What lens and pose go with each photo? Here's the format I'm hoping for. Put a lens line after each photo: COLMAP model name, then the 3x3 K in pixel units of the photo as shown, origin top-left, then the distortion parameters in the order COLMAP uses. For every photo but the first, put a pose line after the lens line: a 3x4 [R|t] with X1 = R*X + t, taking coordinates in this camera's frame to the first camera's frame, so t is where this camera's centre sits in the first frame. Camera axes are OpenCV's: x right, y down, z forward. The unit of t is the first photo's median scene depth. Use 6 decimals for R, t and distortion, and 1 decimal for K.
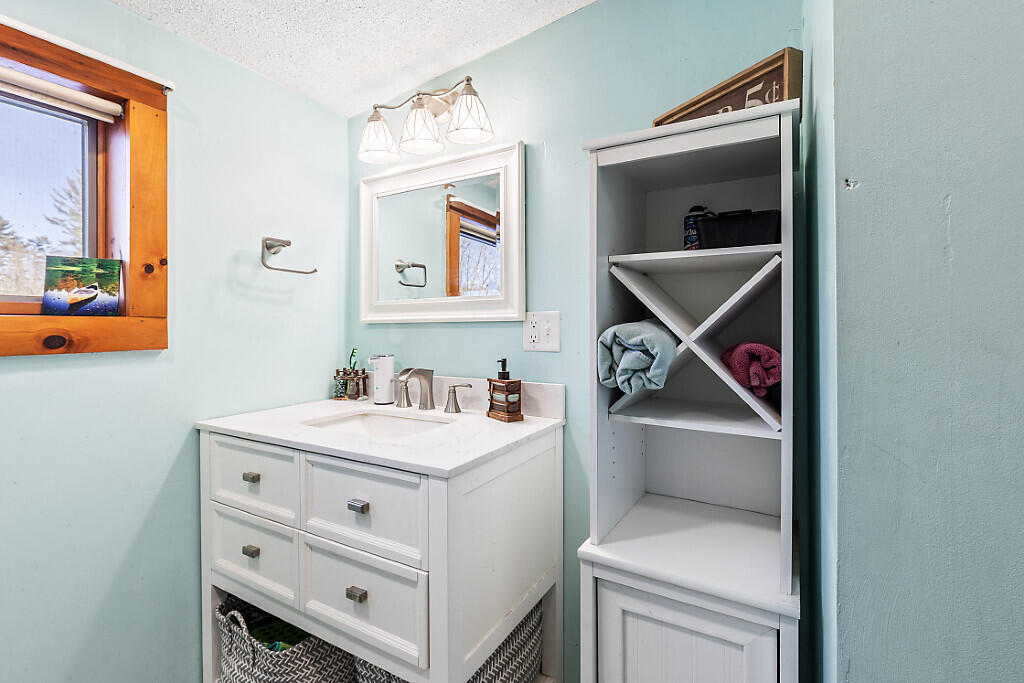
lens RADIAL K [[467.2, 0, 512.4], [0, 467.2, 318.8], [0, 0, 1]] dist [-0.005114, 0.001064]
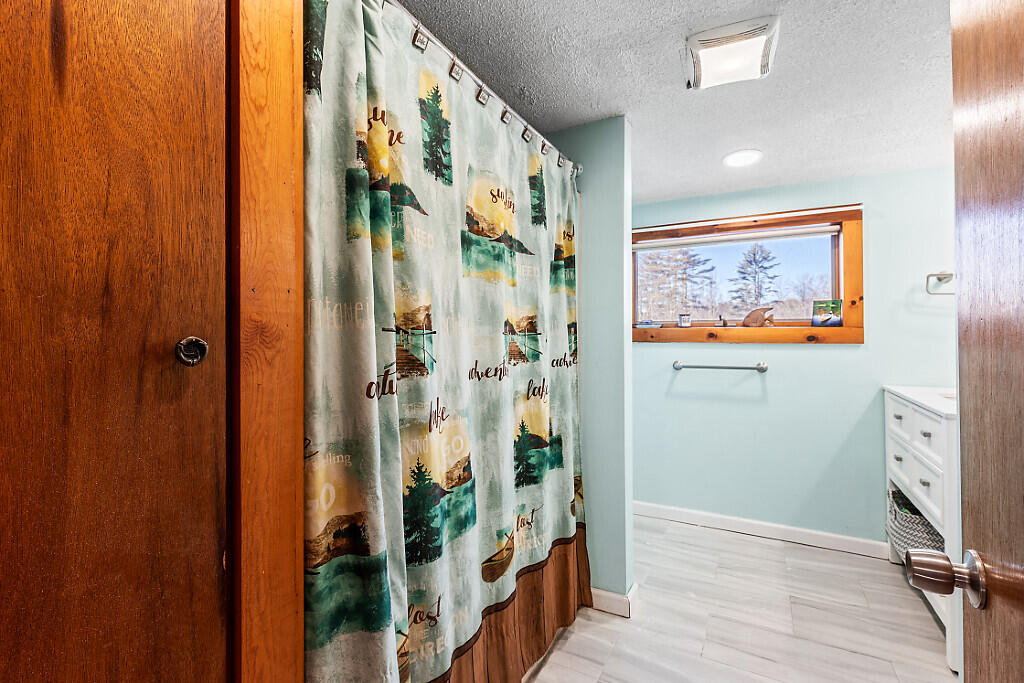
lens RADIAL K [[467.2, 0, 510.5], [0, 467.2, 334.0], [0, 0, 1]] dist [-0.005114, 0.001064]
pose [[0.037526, 0.012459, -0.999218, 1.183418], [0.015436, 0.999796, 0.013046, -0.023531], [0.999176, -0.015913, 0.037326, -0.552494]]
